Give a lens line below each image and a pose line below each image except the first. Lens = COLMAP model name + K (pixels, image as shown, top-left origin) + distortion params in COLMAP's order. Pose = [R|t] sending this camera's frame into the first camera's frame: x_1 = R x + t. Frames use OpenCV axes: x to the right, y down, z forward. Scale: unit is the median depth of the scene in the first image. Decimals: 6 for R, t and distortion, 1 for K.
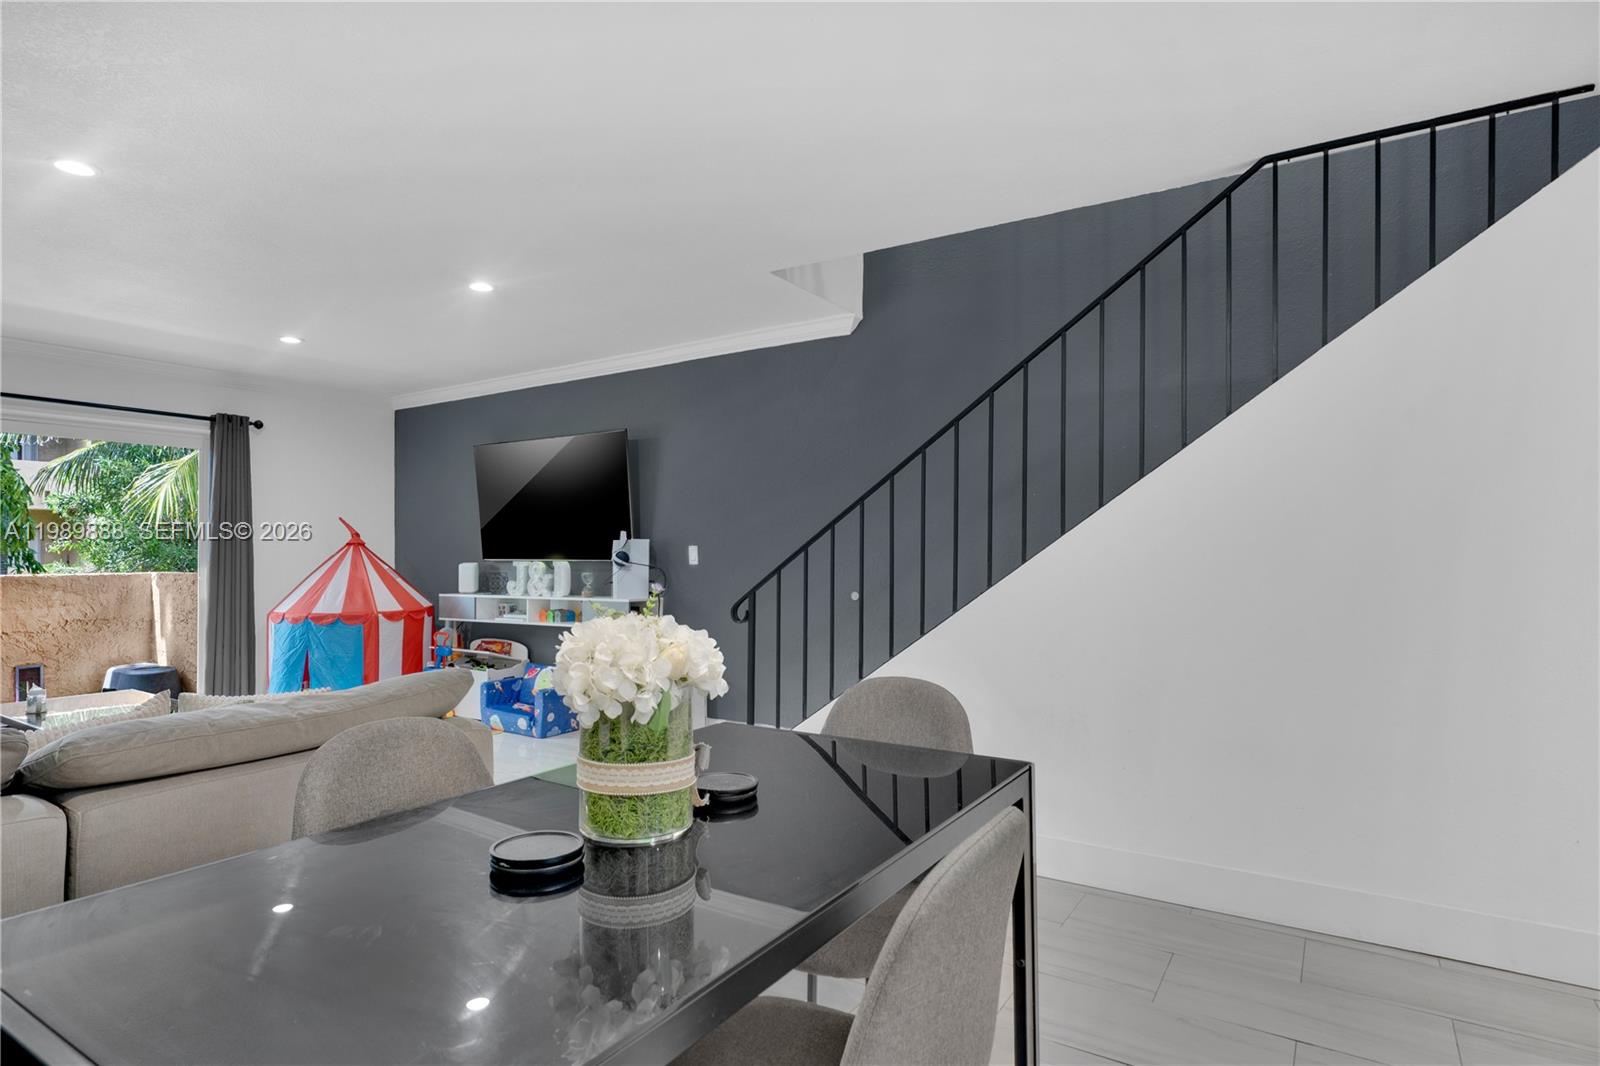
lens RADIAL K [[847.2, 0, 814.9], [0, 847.2, 542.2], [0, 0, 1]] dist [0.007056, -0.000533]
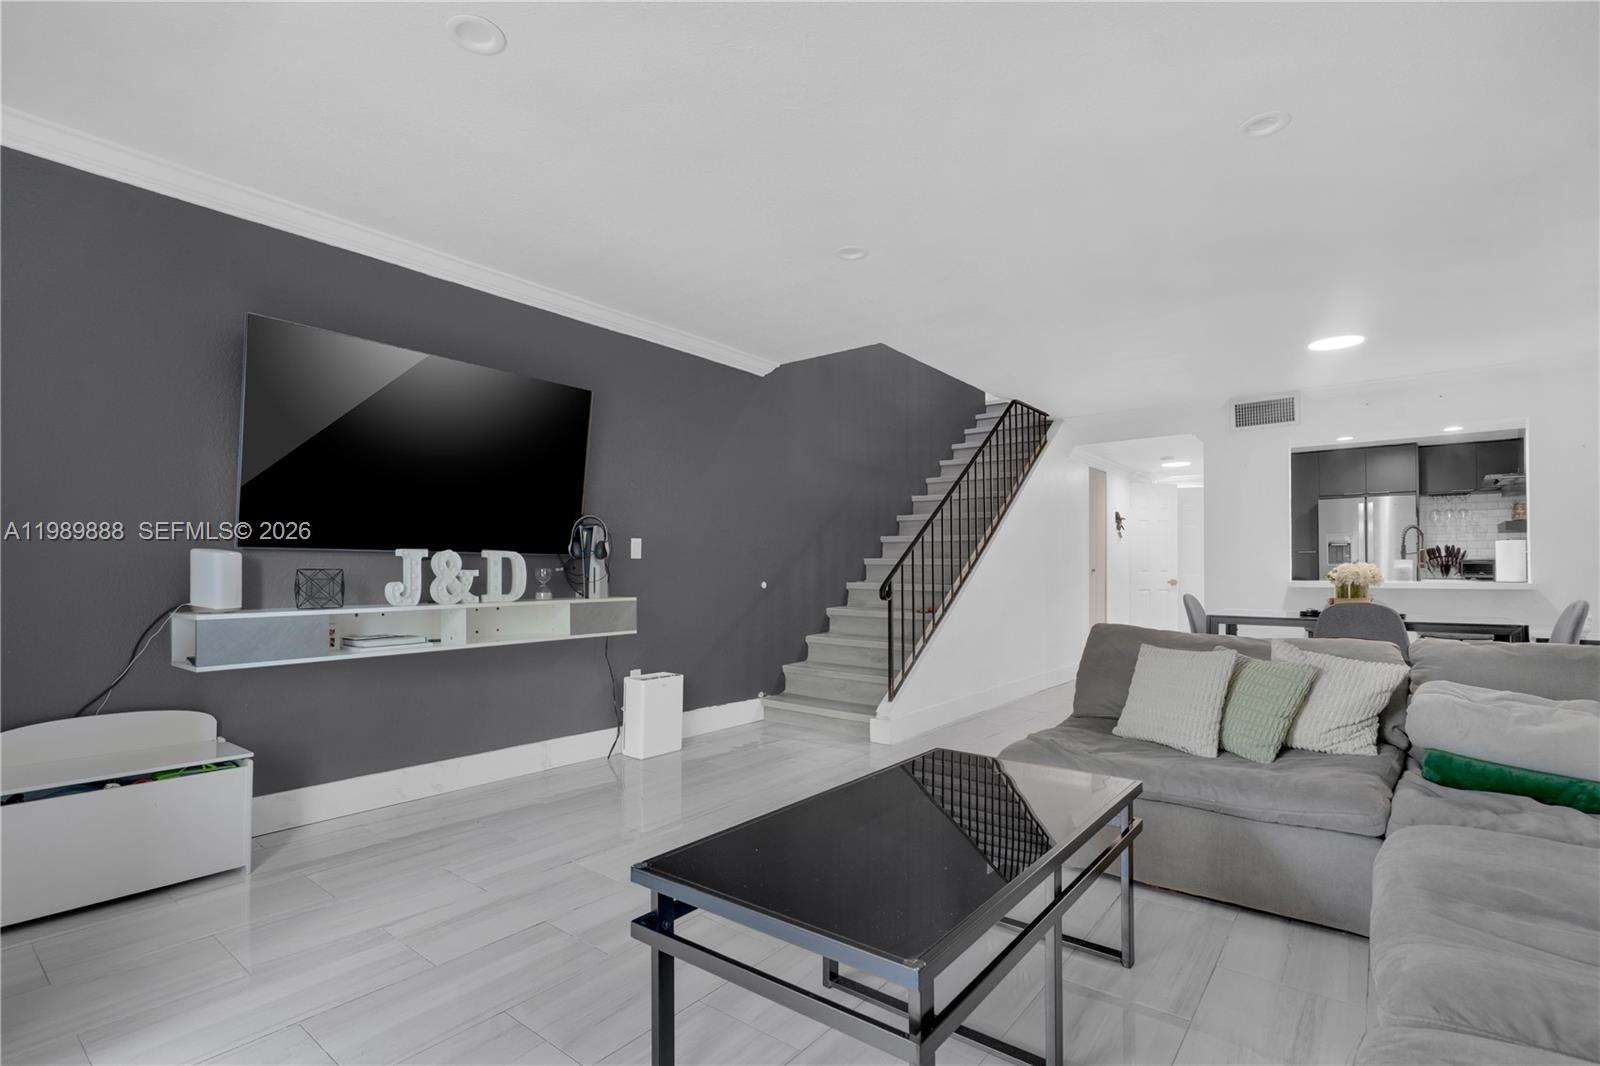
lens RADIAL K [[769.9, 0, 841.2], [0, 769.9, 569.7], [0, 0, 1]] dist [0.011361, -0.001655]
pose [[0.070877, 0.005653, 0.997469, -0.856180], [-0.008511, 0.999951, -0.005062, 0.036454], [-0.997449, -0.008130, 0.070921, 0.638905]]
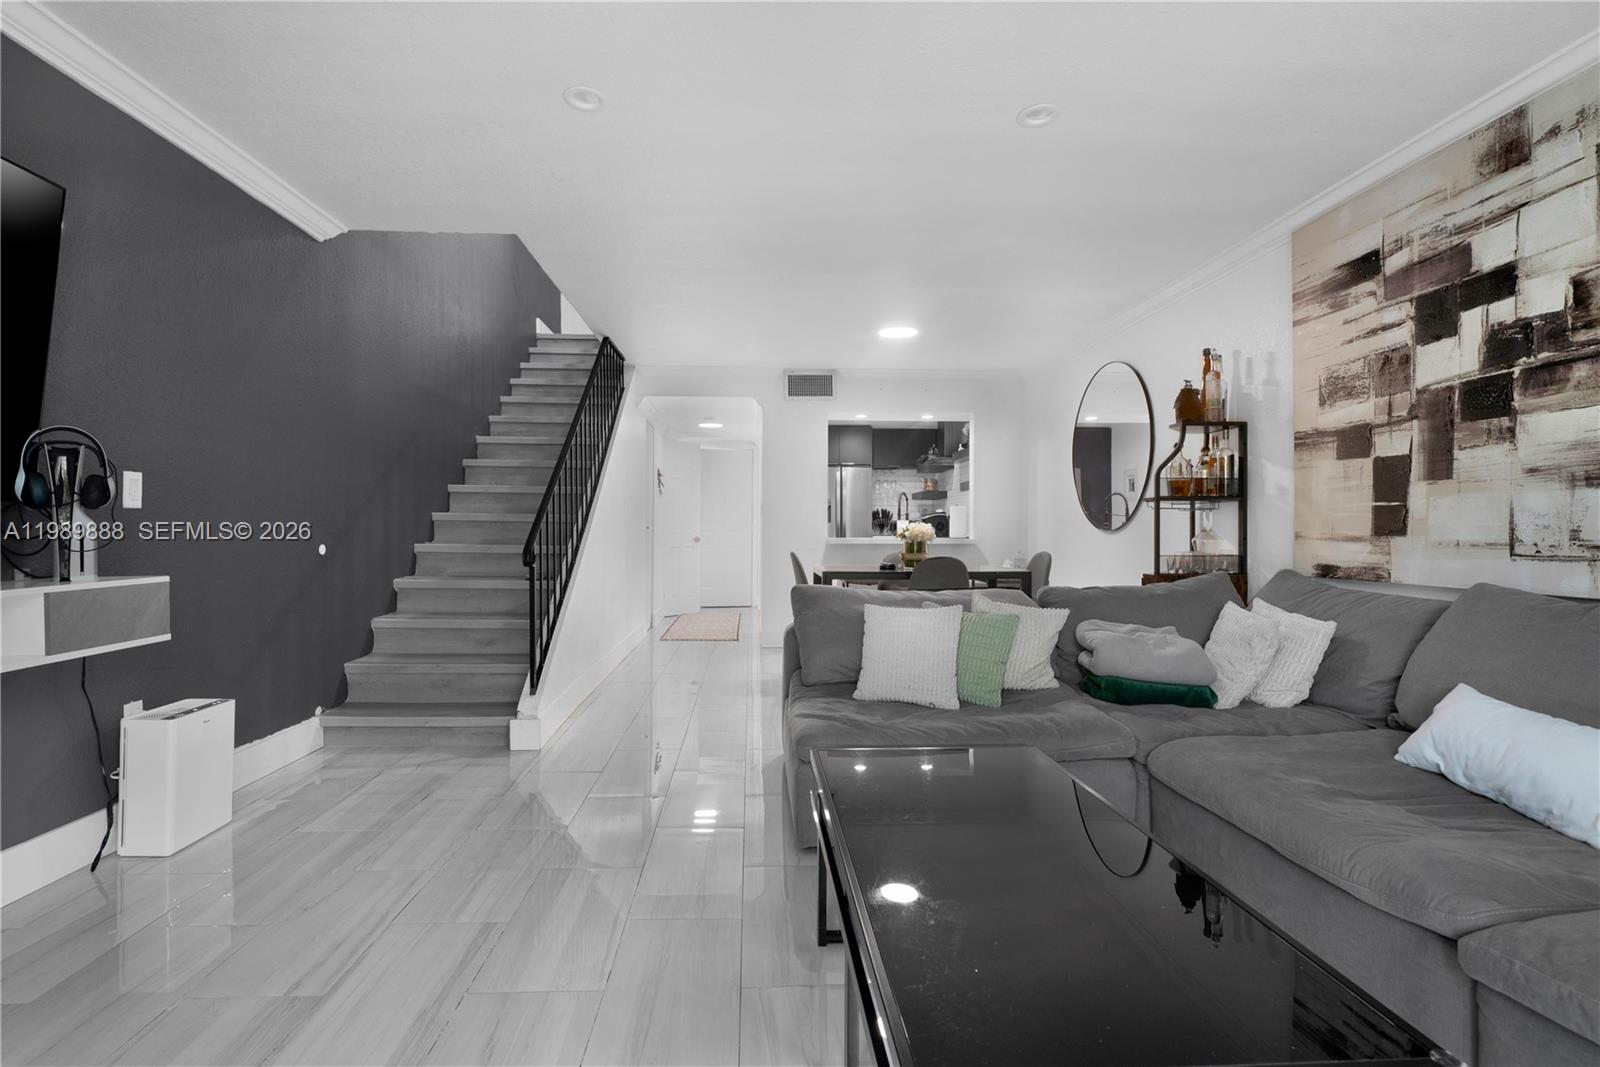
lens RADIAL K [[769.9, 0, 804.3], [0, 769.9, 542.4], [0, 0, 1]] dist [0.011361, -0.001655]
pose [[-0.583535, -0.012755, 0.811988, -0.691514], [-0.007104, 0.999919, 0.010602, 0.035417], [-0.812057, 0.000418, -0.583578, 0.838606]]
